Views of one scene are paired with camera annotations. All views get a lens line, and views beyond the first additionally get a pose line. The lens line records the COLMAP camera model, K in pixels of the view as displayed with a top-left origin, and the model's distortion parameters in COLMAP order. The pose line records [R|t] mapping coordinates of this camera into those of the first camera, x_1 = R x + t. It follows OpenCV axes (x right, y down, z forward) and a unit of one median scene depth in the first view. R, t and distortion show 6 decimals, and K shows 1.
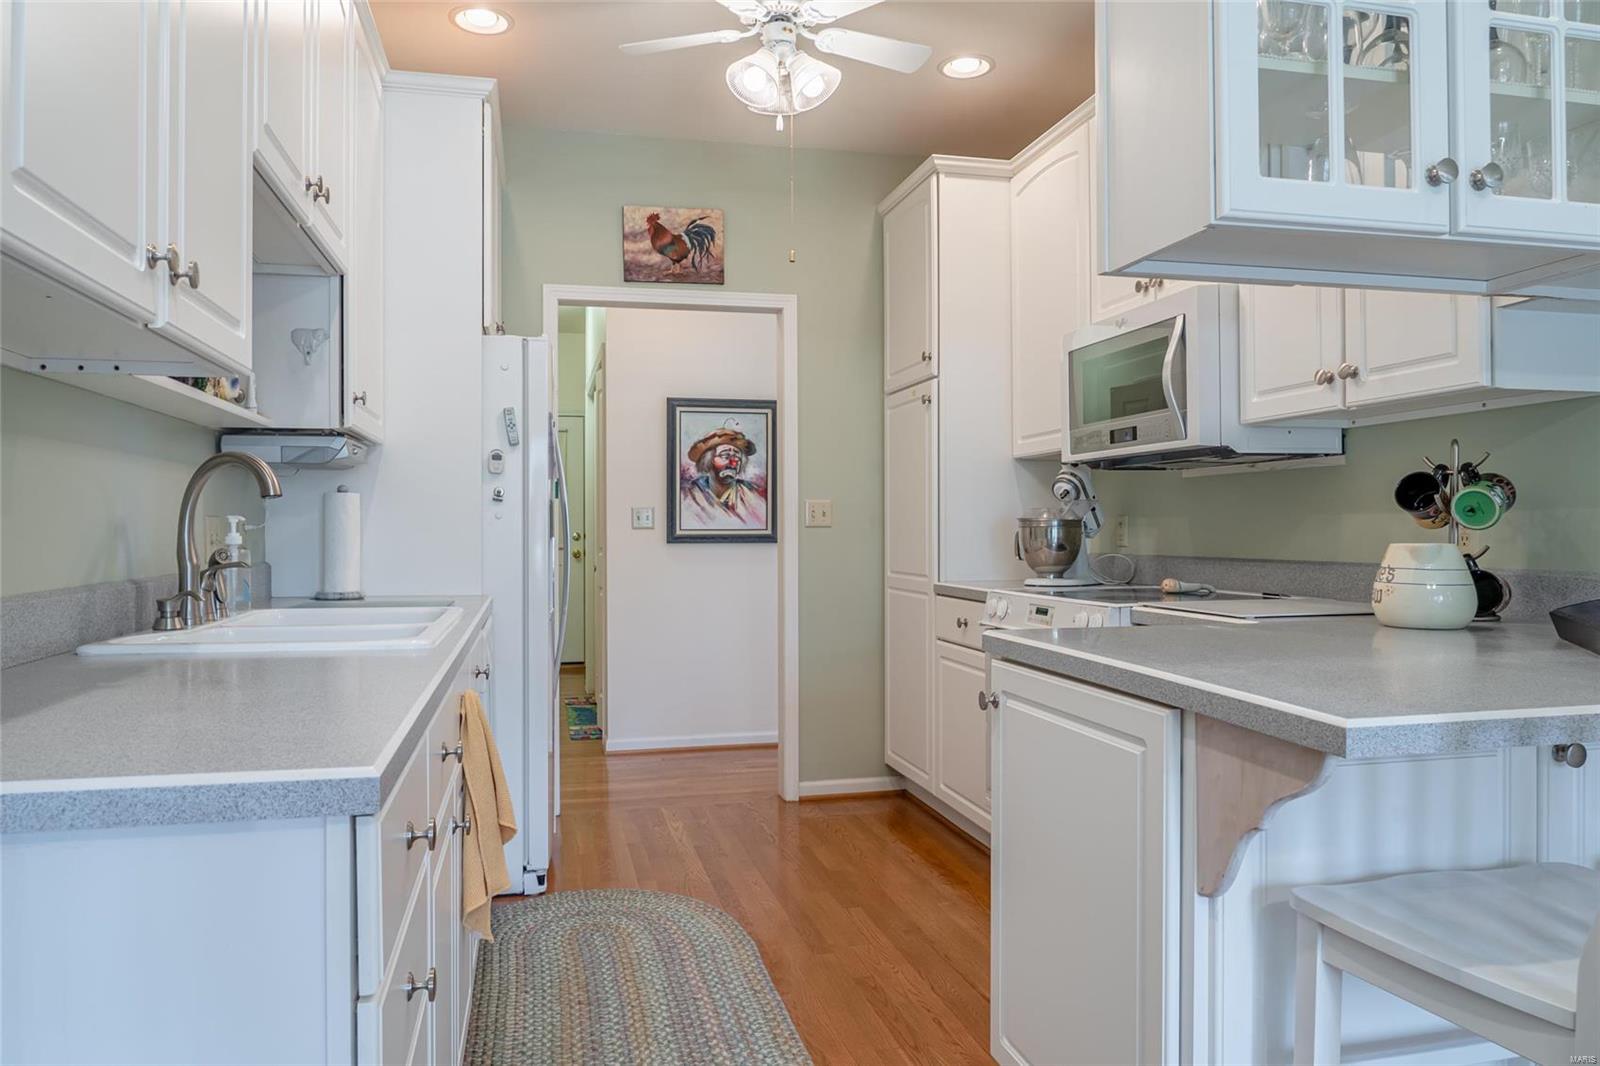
lens RADIAL K [[1087.9, 0, 800.0], [0, 1087.9, 533.0], [0, 0, 1]] dist [-0.025520, -0.004834]
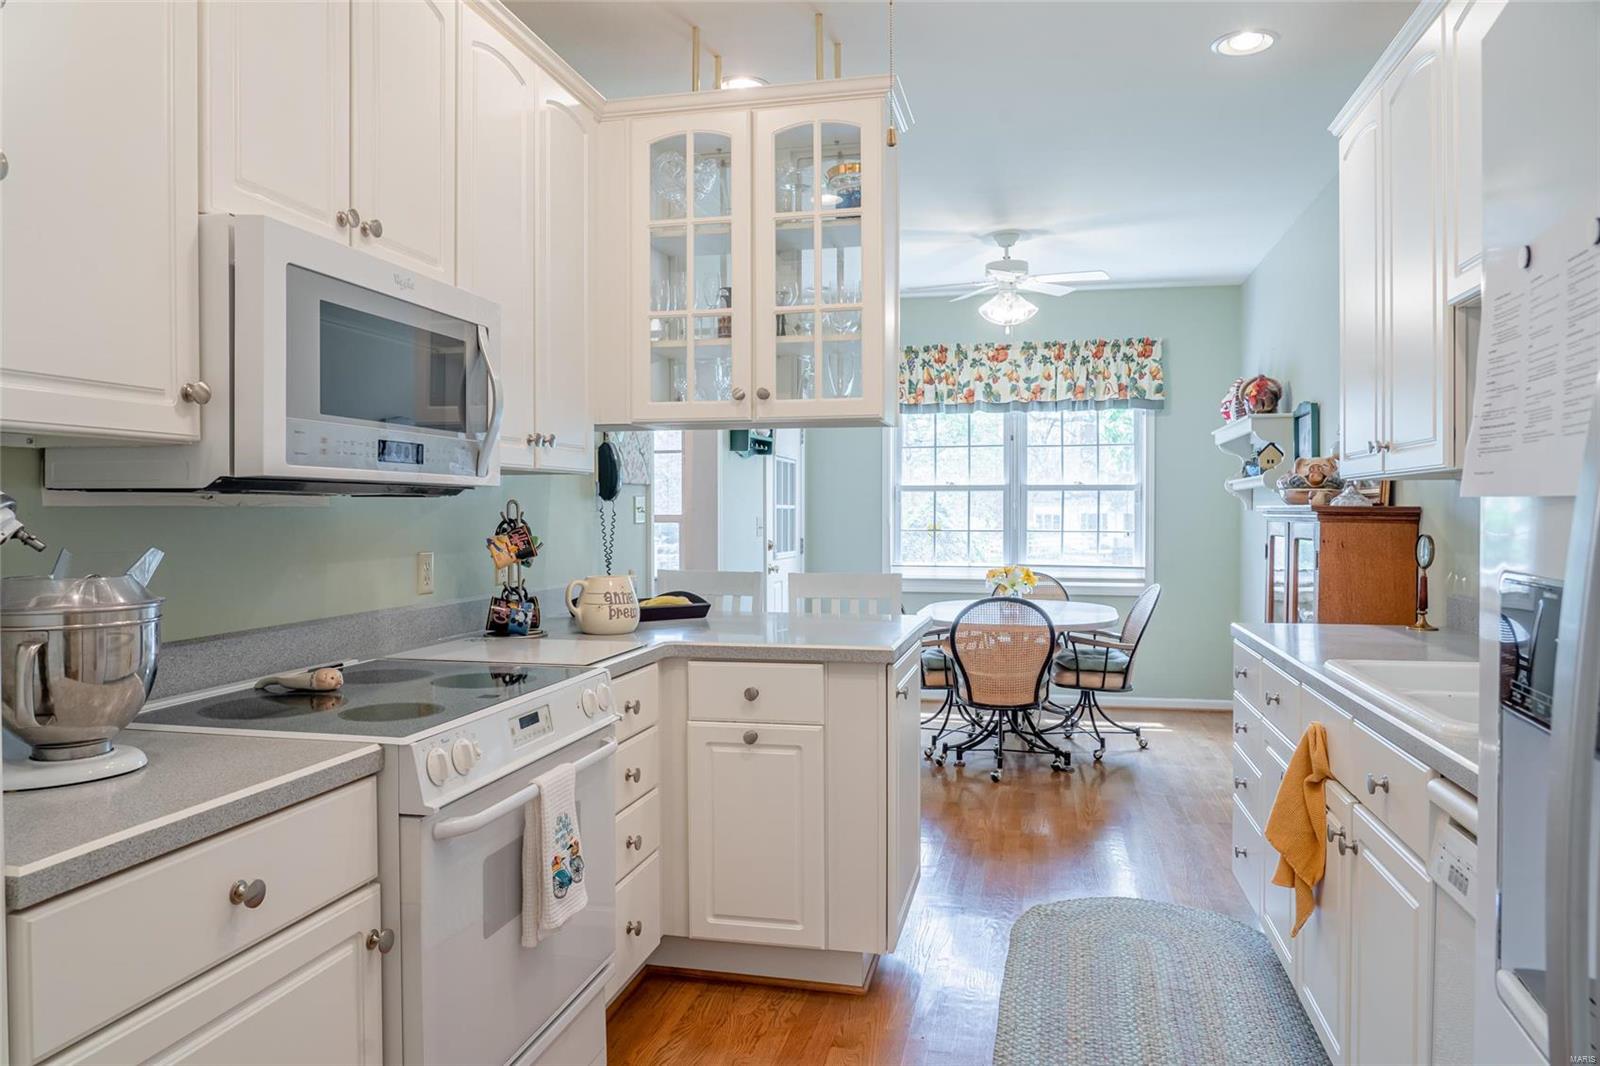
lens RADIAL K [[1073.5, 0, 809.4], [0, 1073.5, 529.6], [0, 0, 1]] dist [-0.017473, 0.003717]
pose [[-0.901463, -0.002755, 0.432848, -0.184931], [0.005976, 0.999805, 0.018809, -0.047411], [-0.432815, 0.019542, -0.901271, 1.305435]]
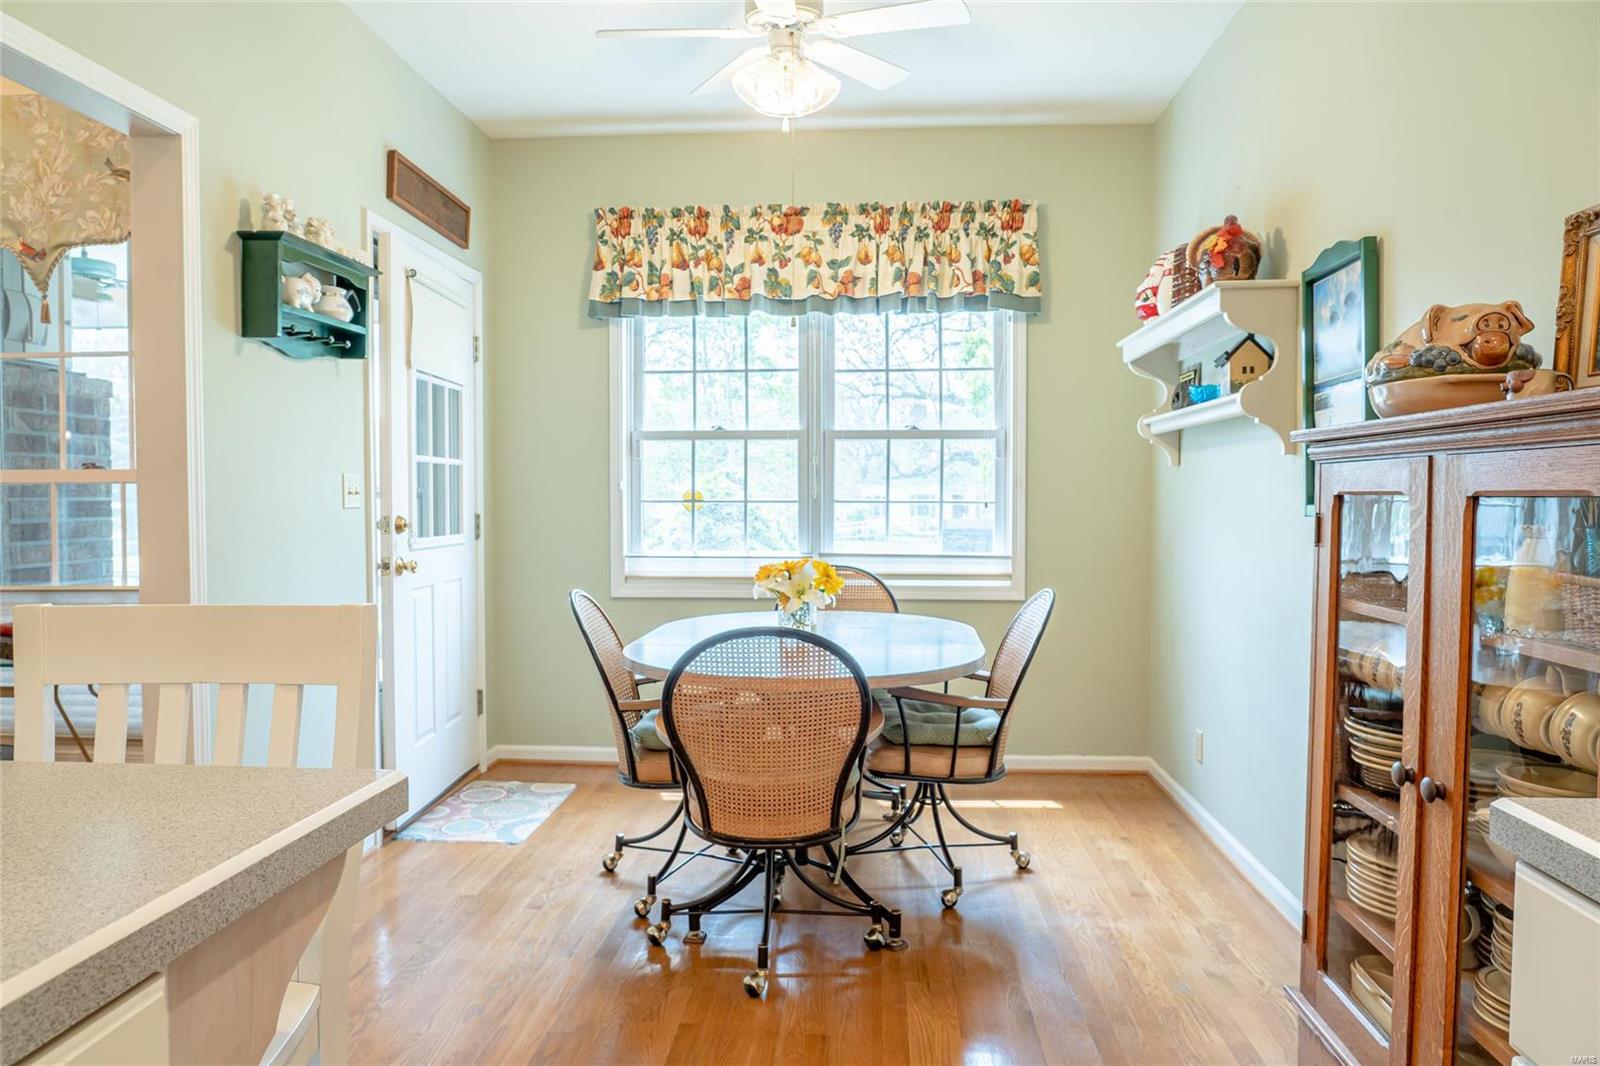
lens RADIAL K [[1087.9, 0, 800.0], [0, 1087.9, 533.0], [0, 0, 1]] dist [-0.025520, -0.004834]
pose [[-0.955336, -0.005590, 0.295469, -0.026560], [0.006445, 0.999189, 0.039742, -0.017624], [-0.295452, 0.039871, -0.954525, 0.560311]]
